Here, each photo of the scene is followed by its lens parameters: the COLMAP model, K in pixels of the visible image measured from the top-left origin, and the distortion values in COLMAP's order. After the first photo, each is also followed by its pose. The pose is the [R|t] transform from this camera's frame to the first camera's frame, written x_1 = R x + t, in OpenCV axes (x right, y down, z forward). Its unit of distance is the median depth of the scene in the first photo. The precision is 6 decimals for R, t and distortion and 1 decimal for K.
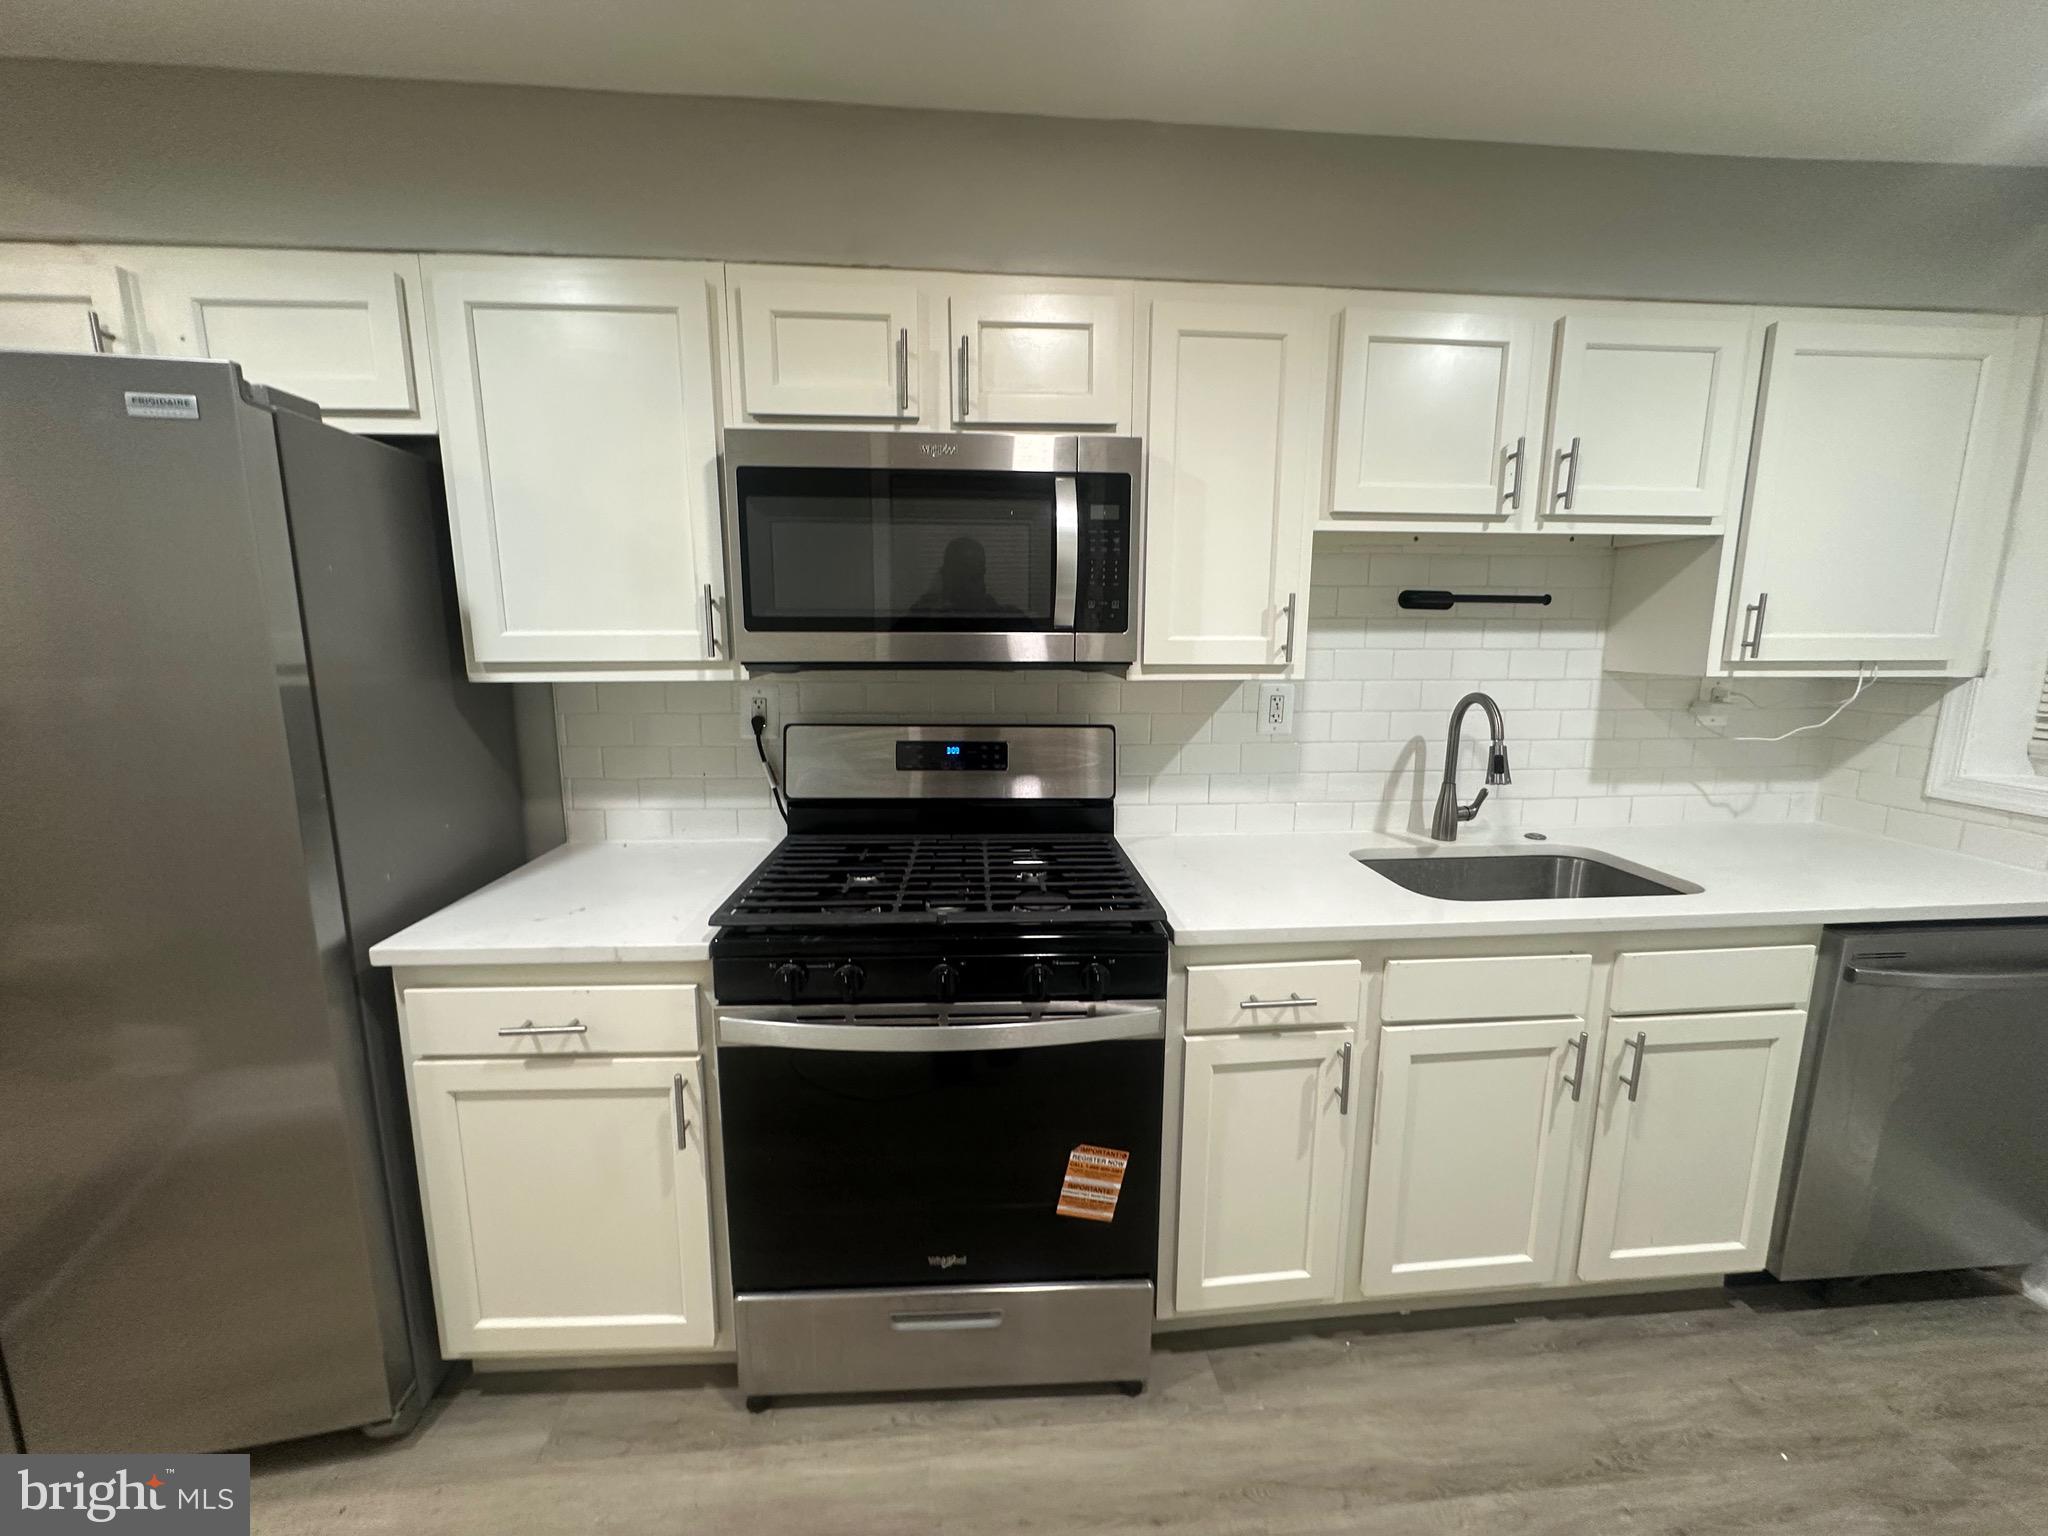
lens RADIAL K [[813.0, 0, 1014.9], [0, 813.0, 768.2], [0, 0, 1]] dist [-0.004496, 0.000212]
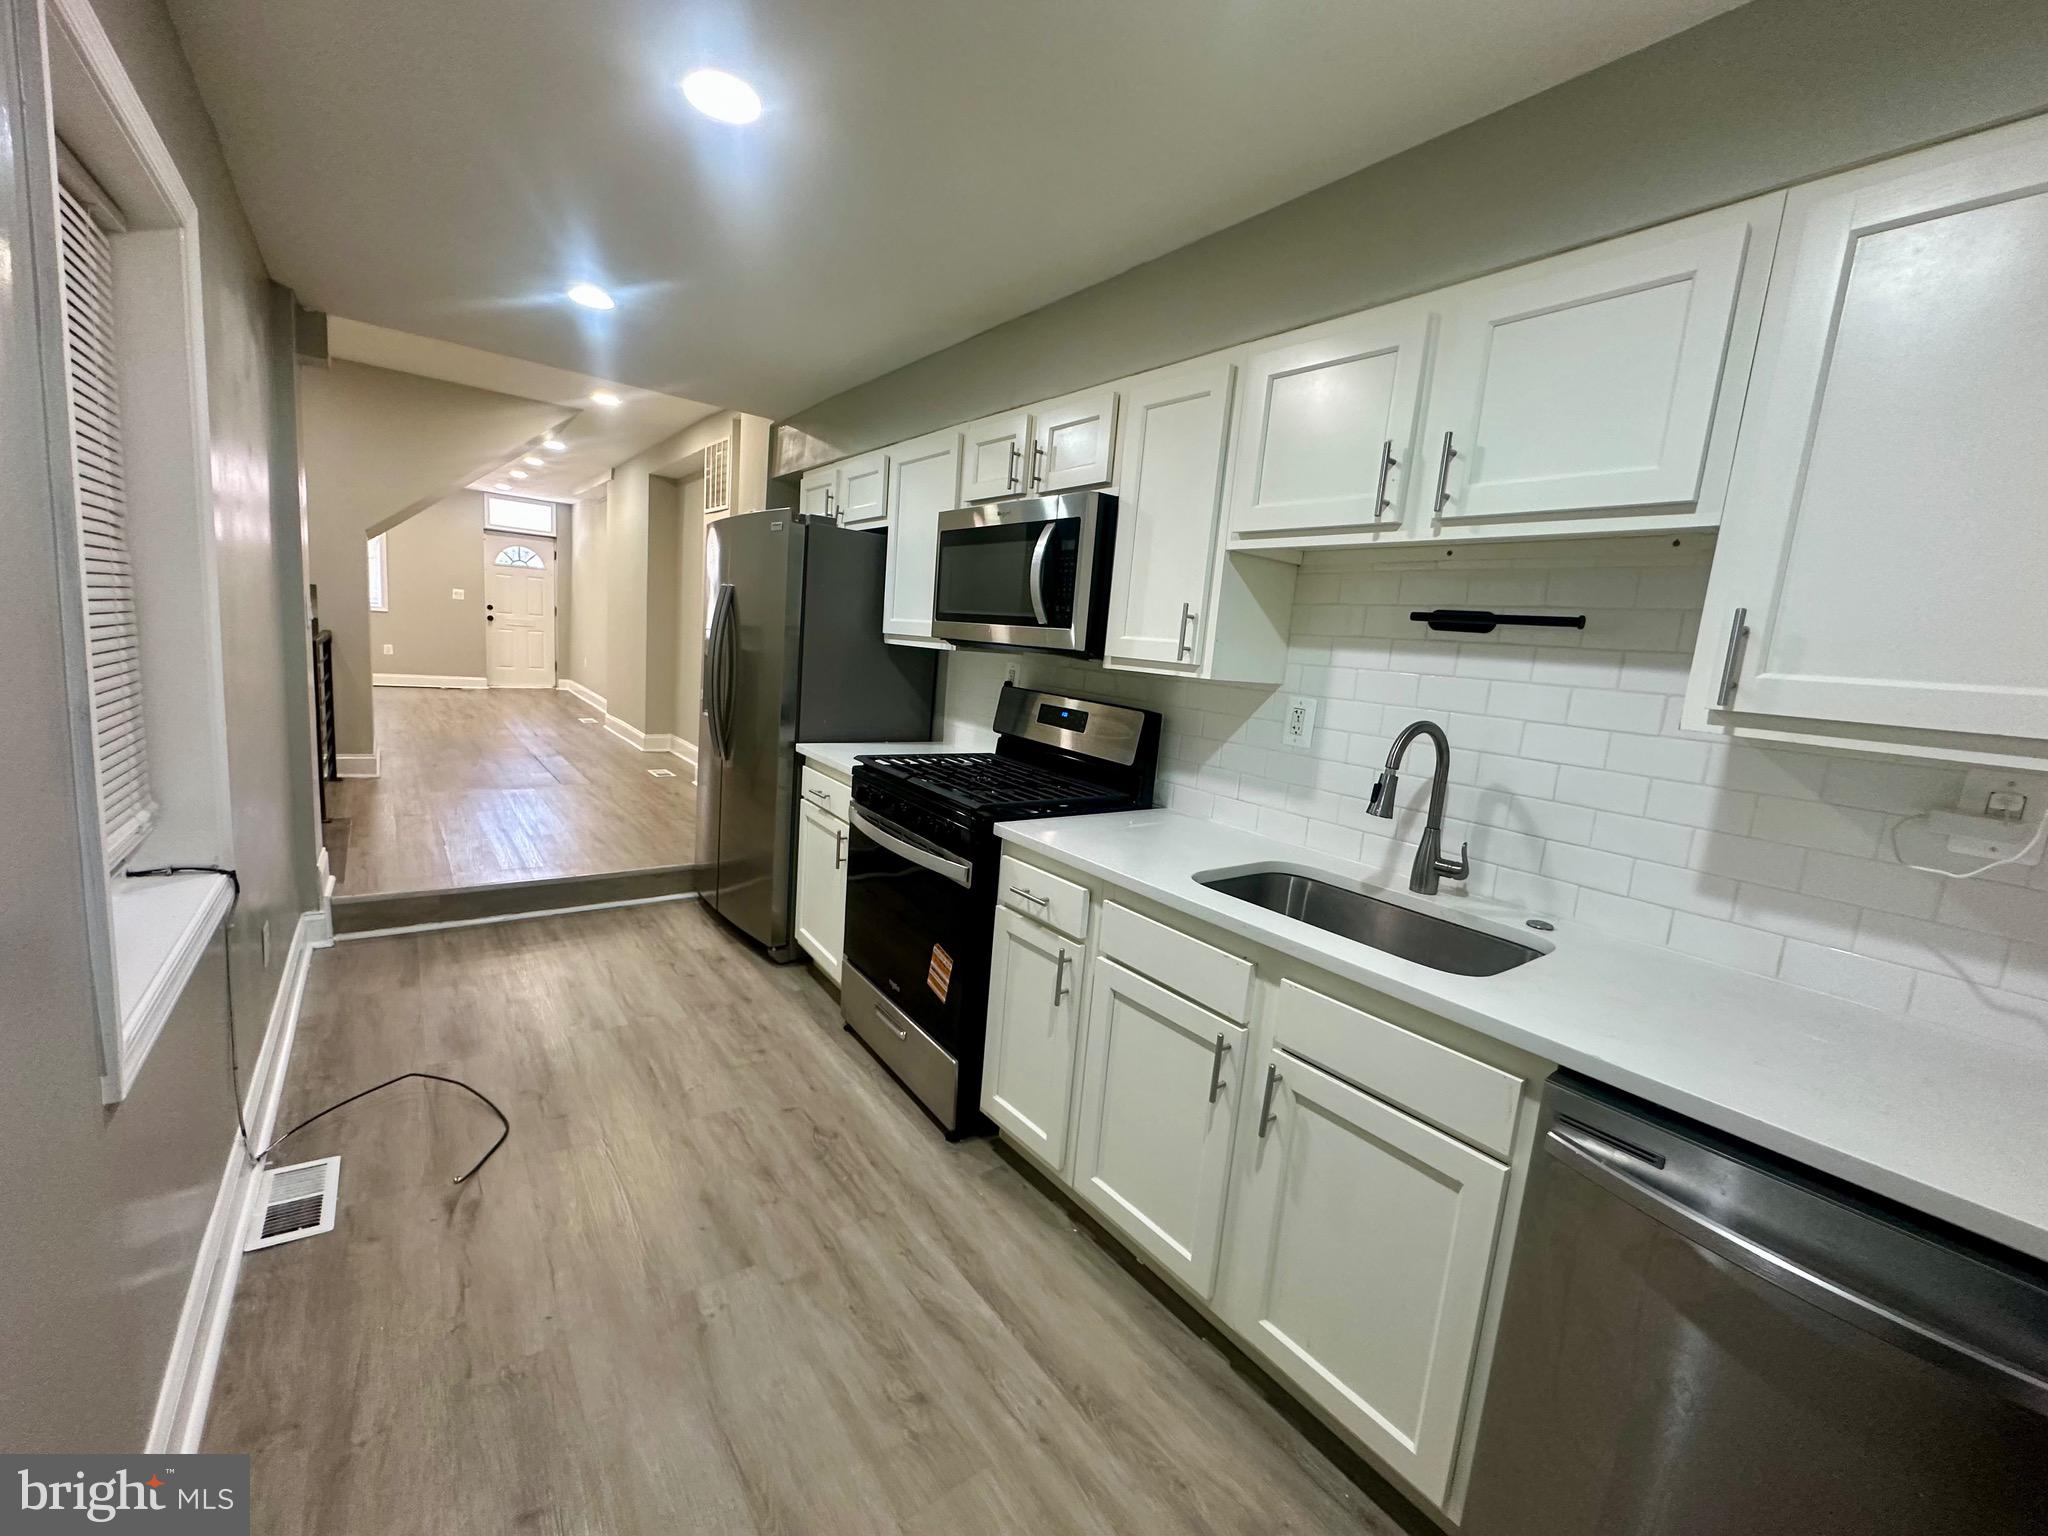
lens RADIAL K [[813.0, 0, 1019.2], [0, 813.0, 769.3], [0, 0, 1]] dist [-0.004496, 0.000212]
pose [[0.531486, 0.172541, -0.829308, 1.256534], [-0.224930, 0.972635, 0.058208, 0.007432], [0.816657, 0.155599, 0.555752, 0.178279]]
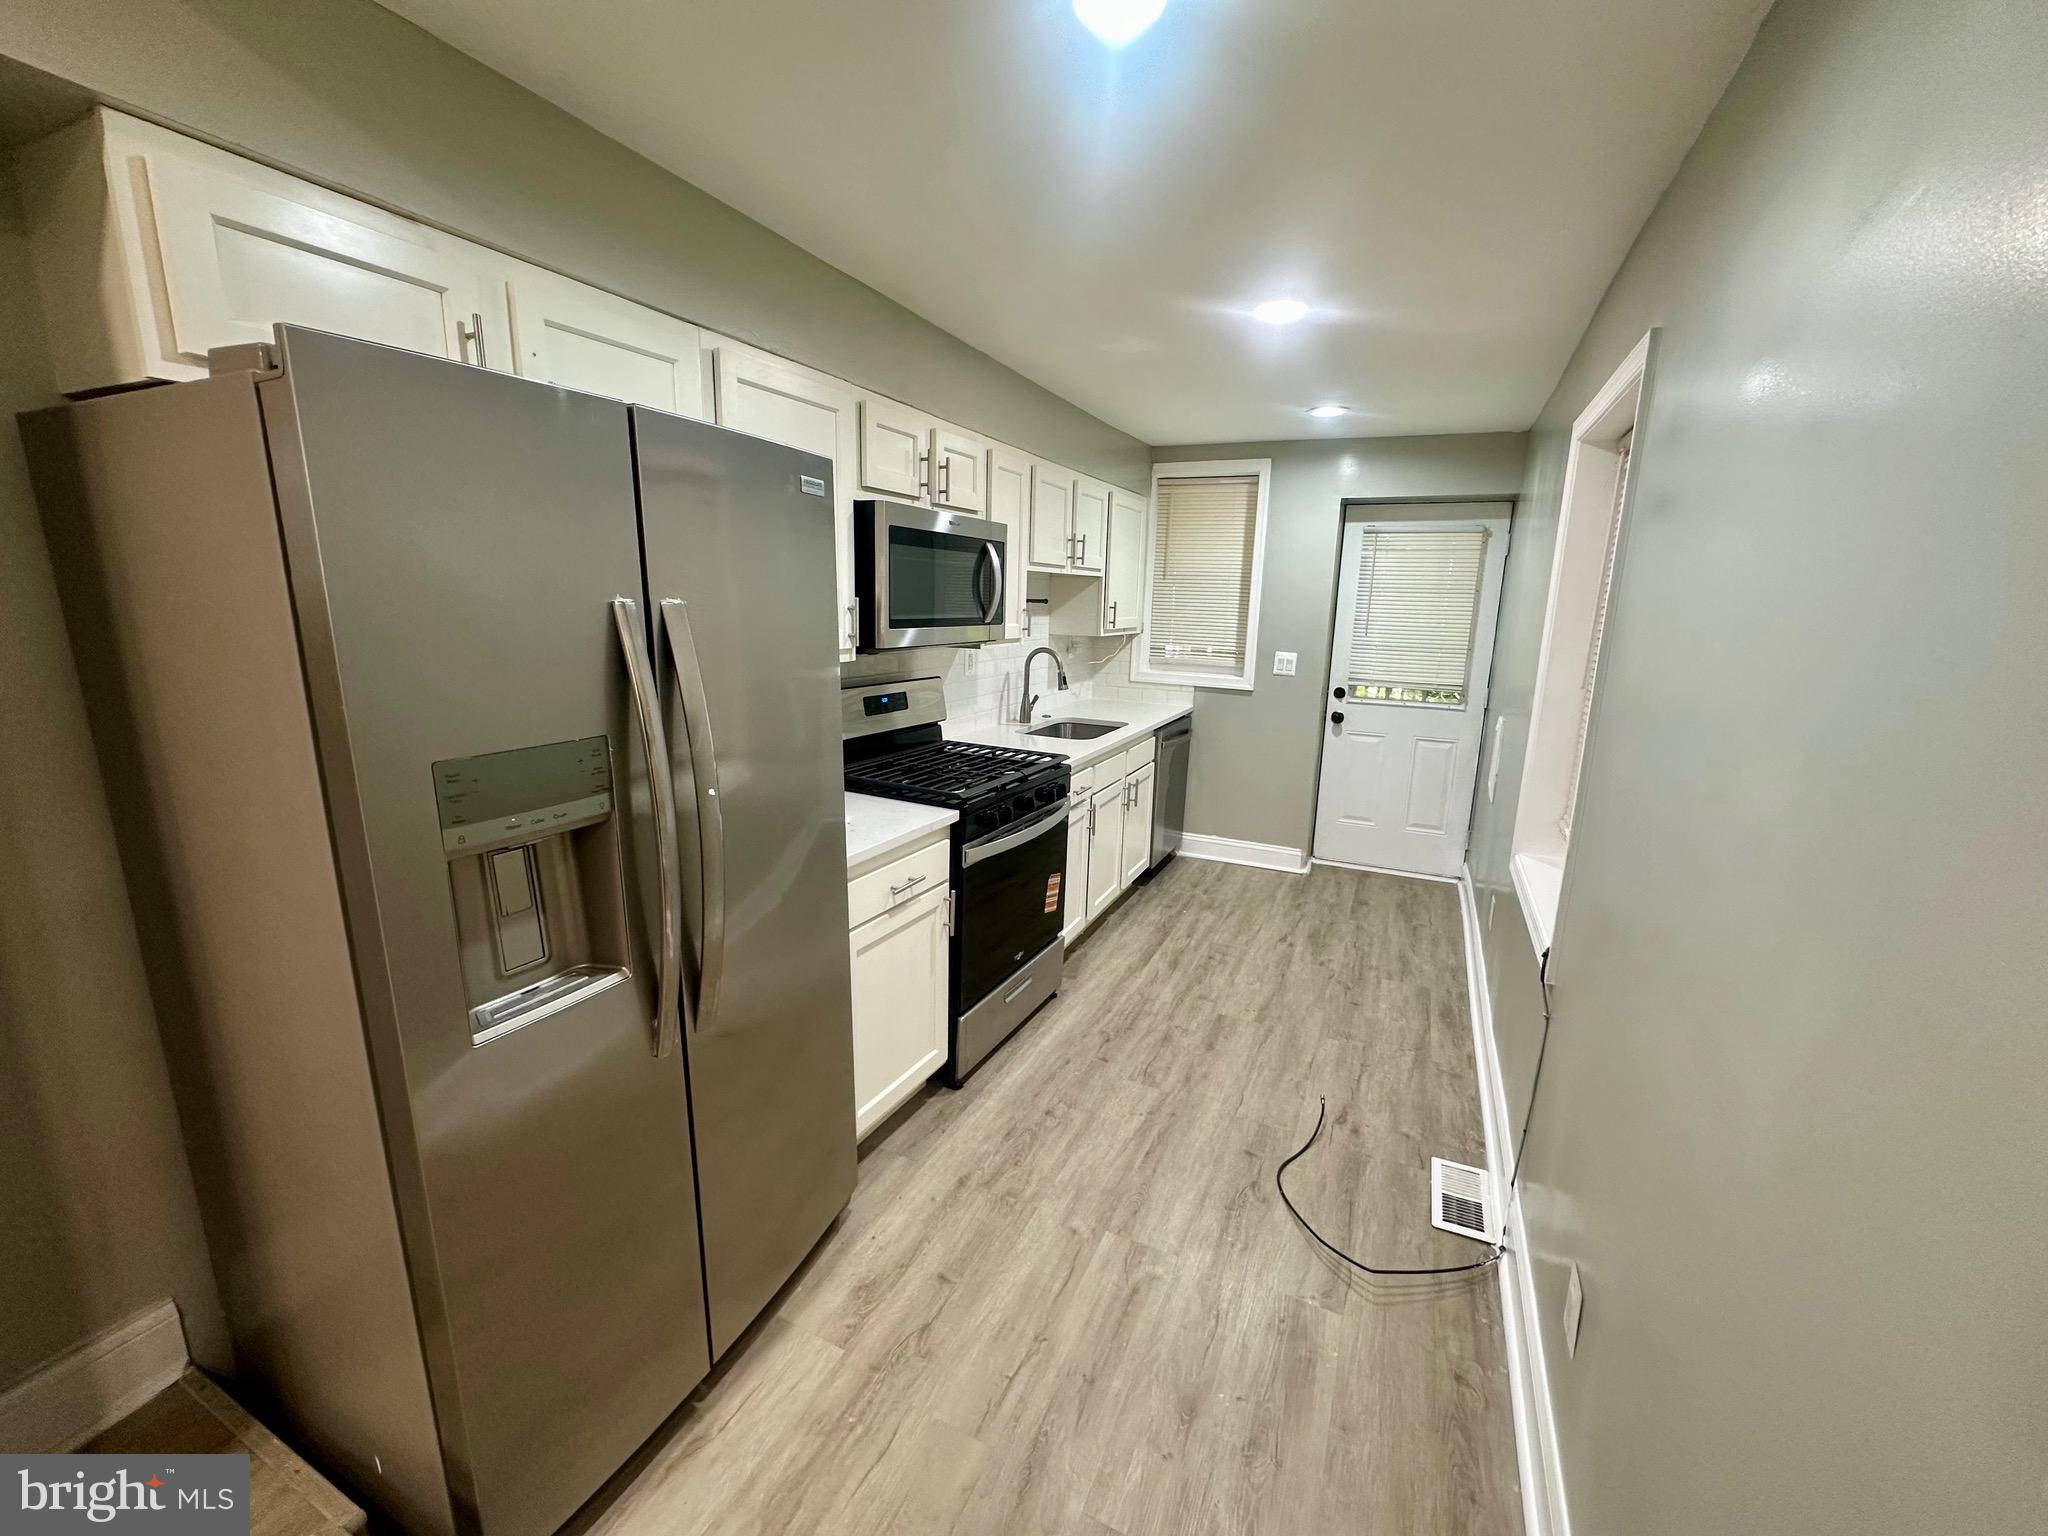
lens RADIAL K [[813.0, 0, 1031.0], [0, 813.0, 769.1], [0, 0, 1]] dist [-0.004496, 0.000212]
pose [[0.504443, -0.170077, 0.846529, -1.469268], [0.121102, 0.984654, 0.125664, -0.061294], [-0.854910, 0.039126, 0.517298, -0.035972]]
